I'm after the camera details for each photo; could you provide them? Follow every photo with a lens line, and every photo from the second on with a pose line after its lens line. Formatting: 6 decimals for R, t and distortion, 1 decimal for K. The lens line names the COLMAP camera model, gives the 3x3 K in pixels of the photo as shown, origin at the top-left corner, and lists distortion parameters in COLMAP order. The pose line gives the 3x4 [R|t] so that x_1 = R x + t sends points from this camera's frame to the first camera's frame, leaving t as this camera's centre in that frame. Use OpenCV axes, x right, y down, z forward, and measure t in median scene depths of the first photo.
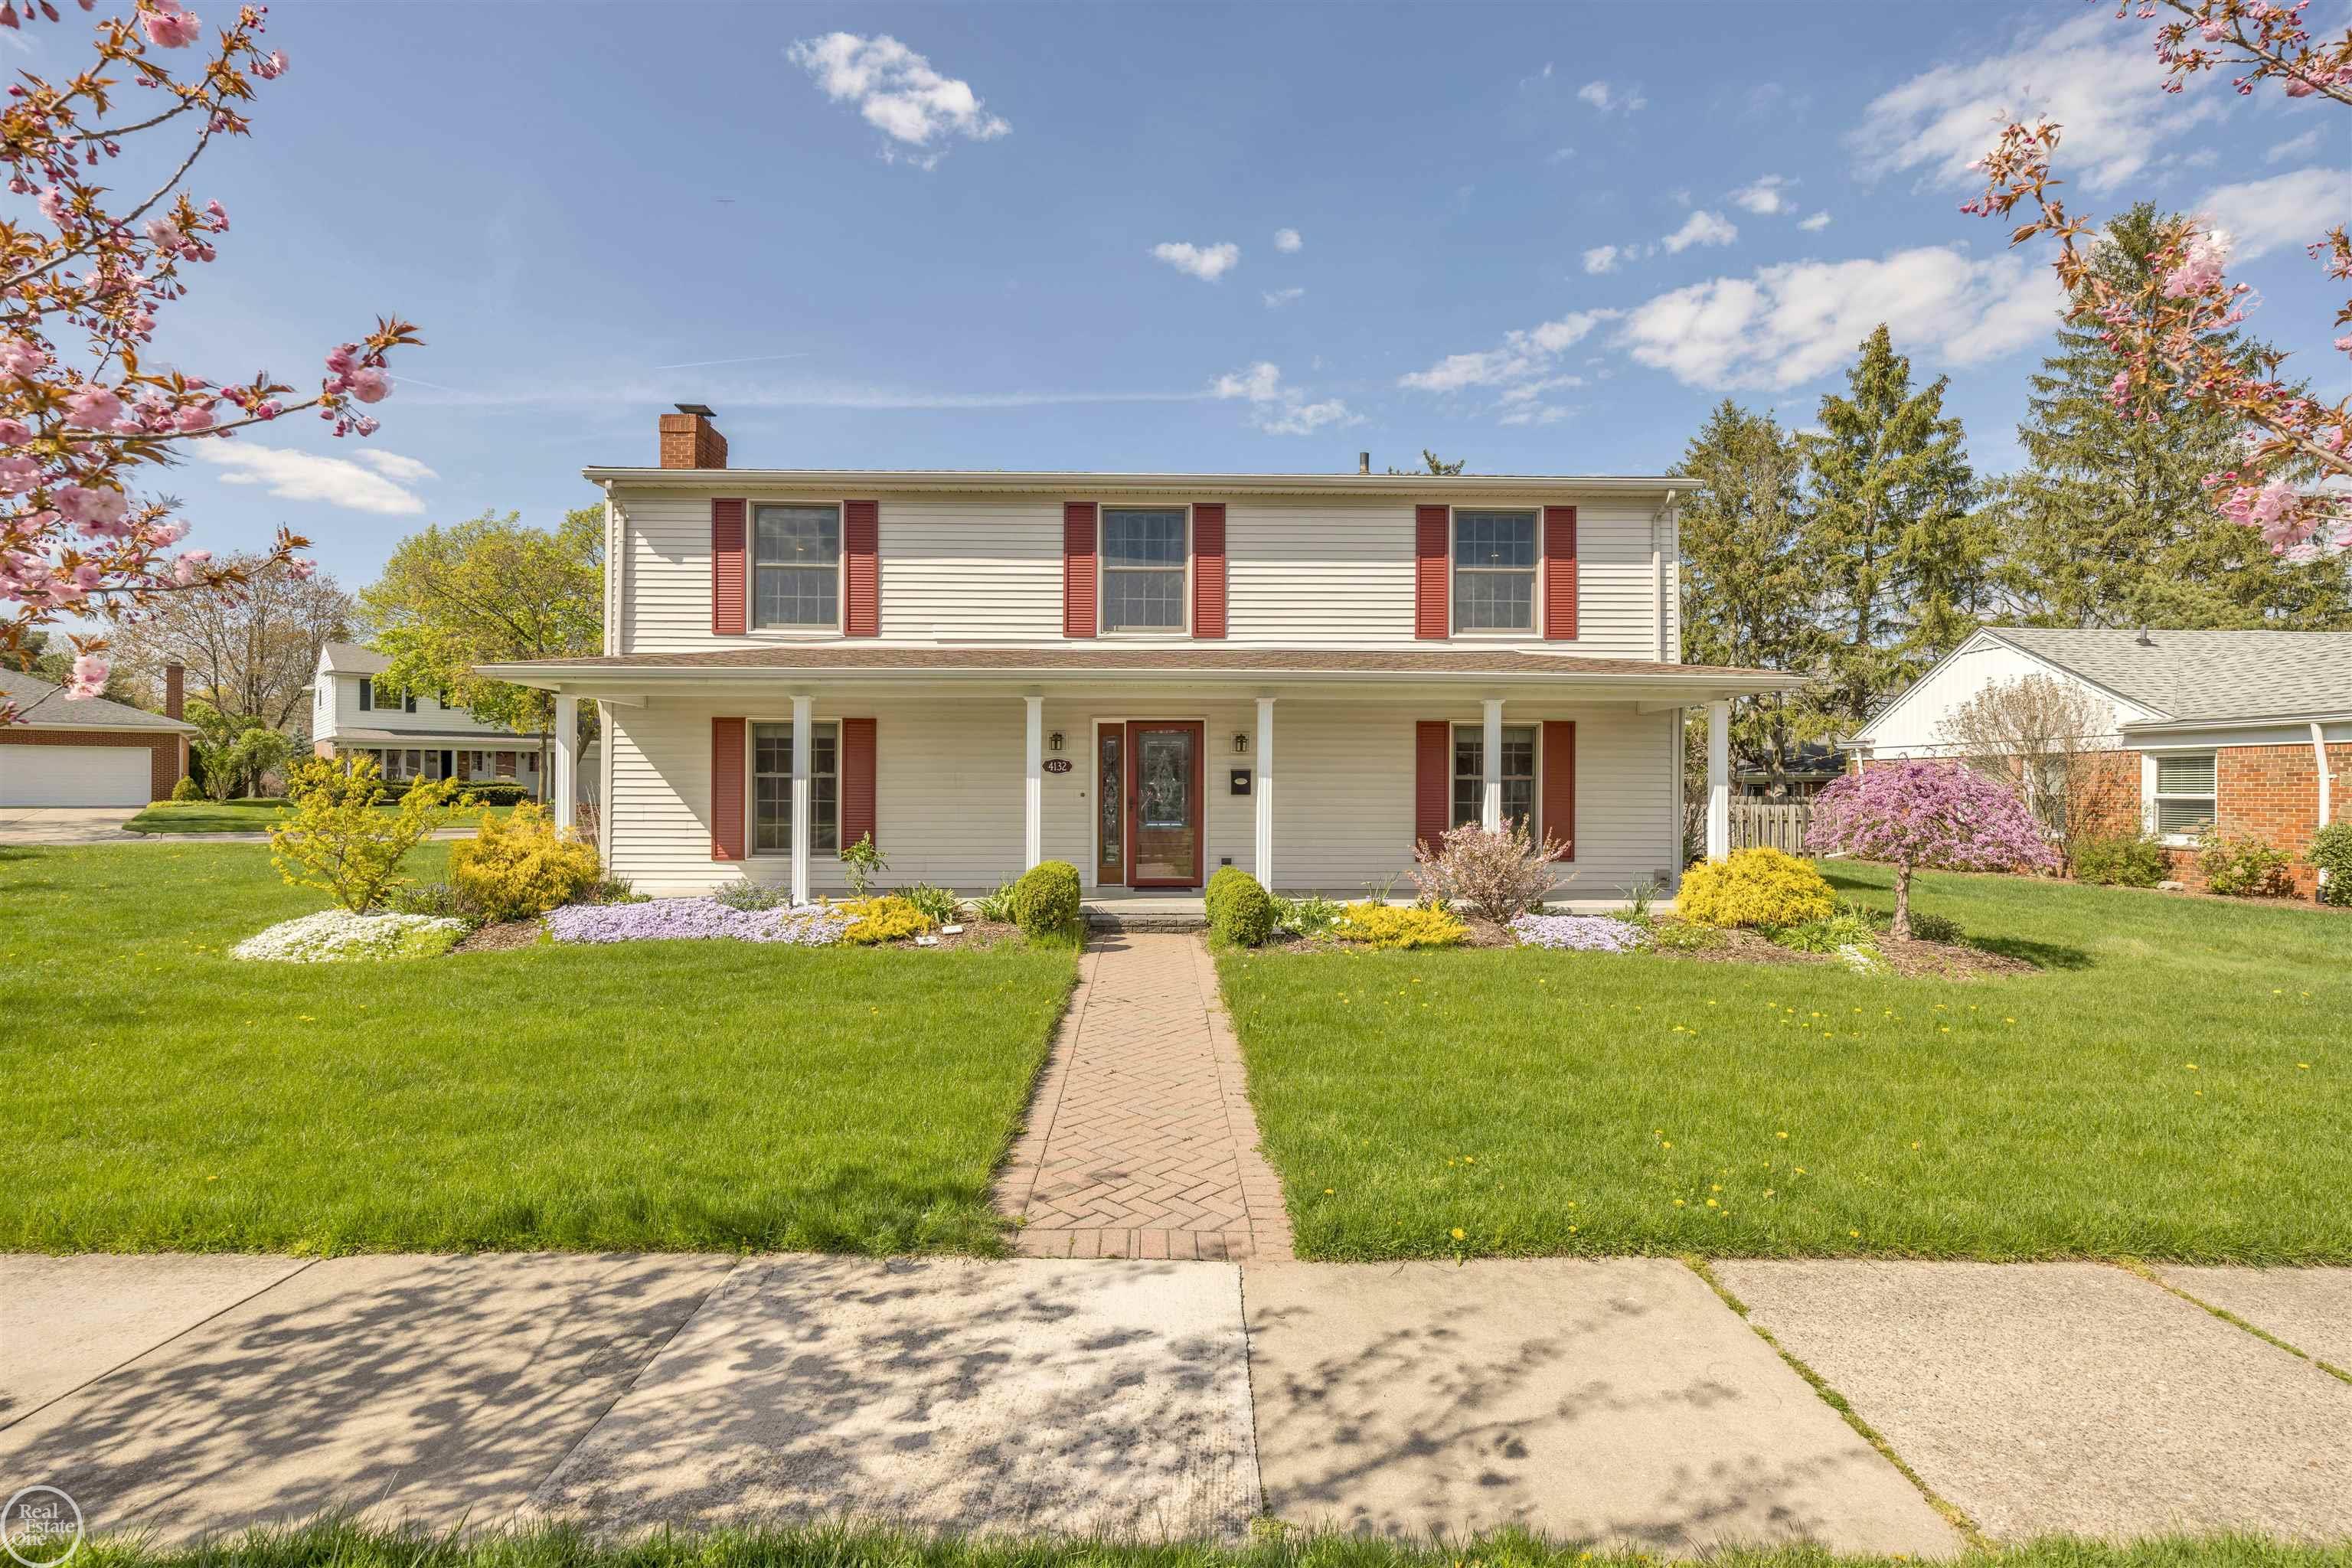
lens RADIAL K [[1044.5, 0, 1176.0], [0, 1044.5, 784.0], [0, 0, 1]] dist [0.008565, 0.000021]
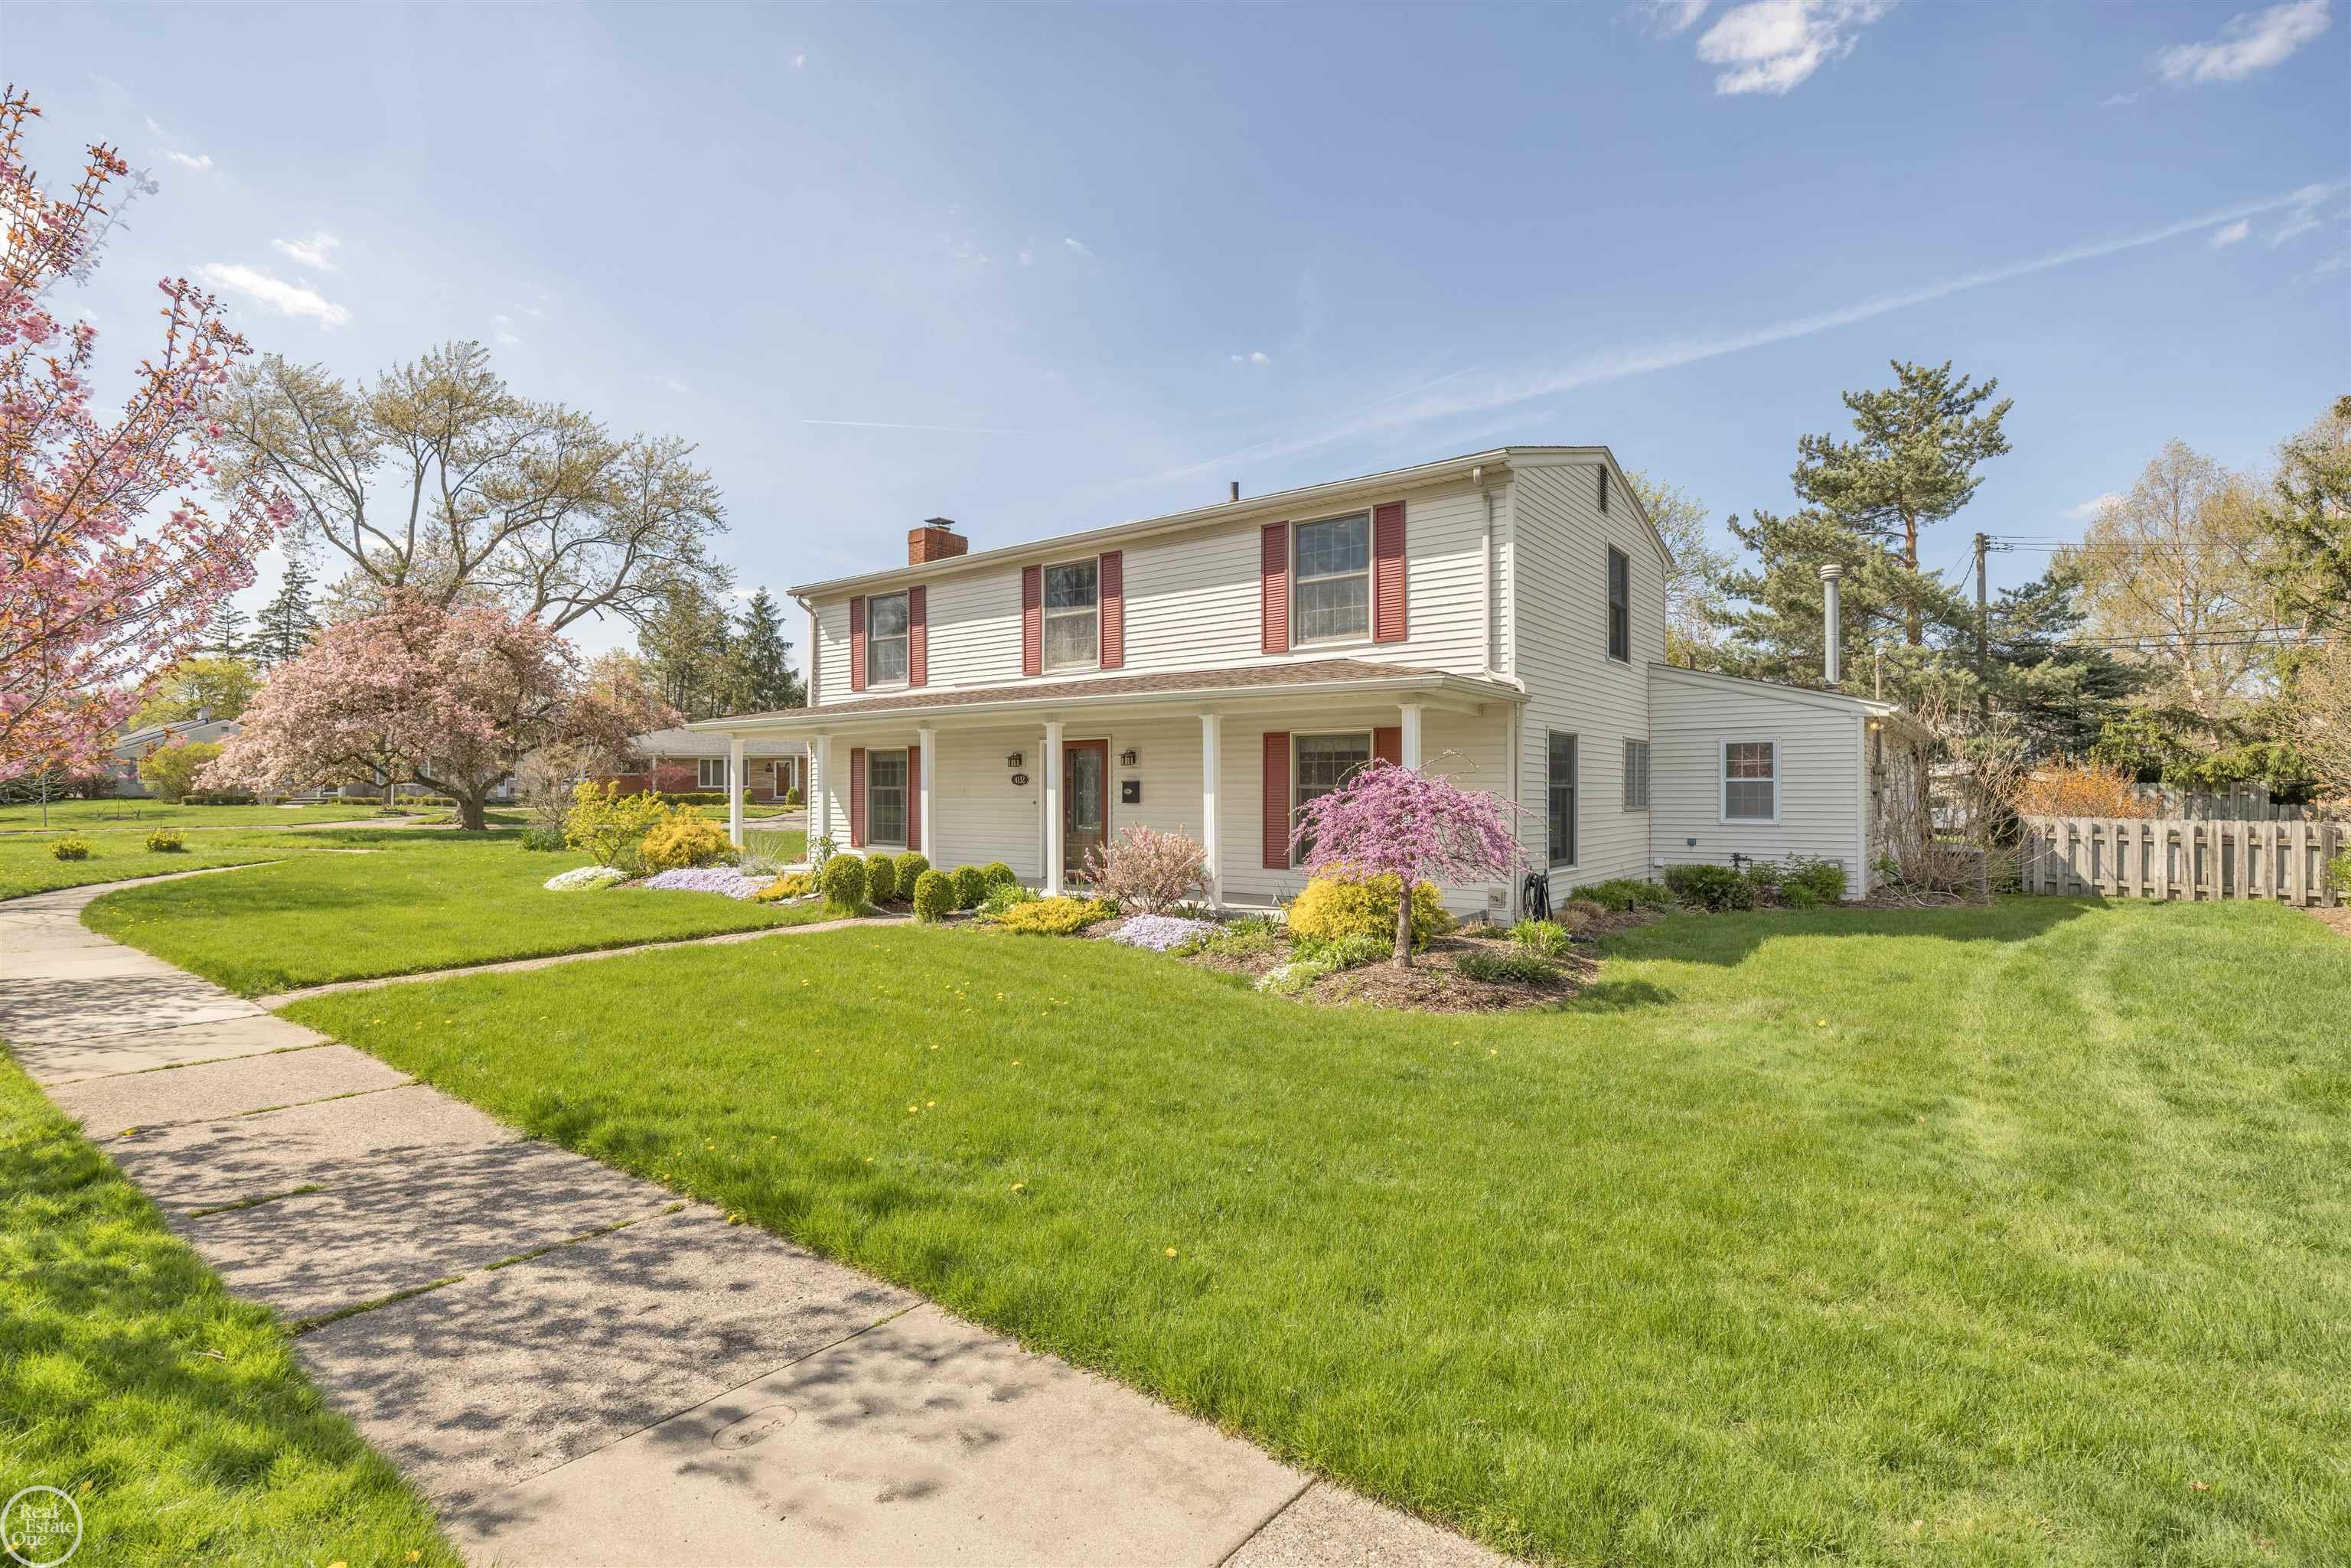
lens RADIAL K [[1206.9, 0, 1175.5], [0, 1206.9, 784.0], [0, 0, 1]] dist [0.004976, 0.000051]
pose [[0.761485, -0.009231, -0.648117, 0.931203], [0.005285, 0.999954, -0.008032, 0.000070], [0.648161, 0.002691, 0.761499, 0.029408]]
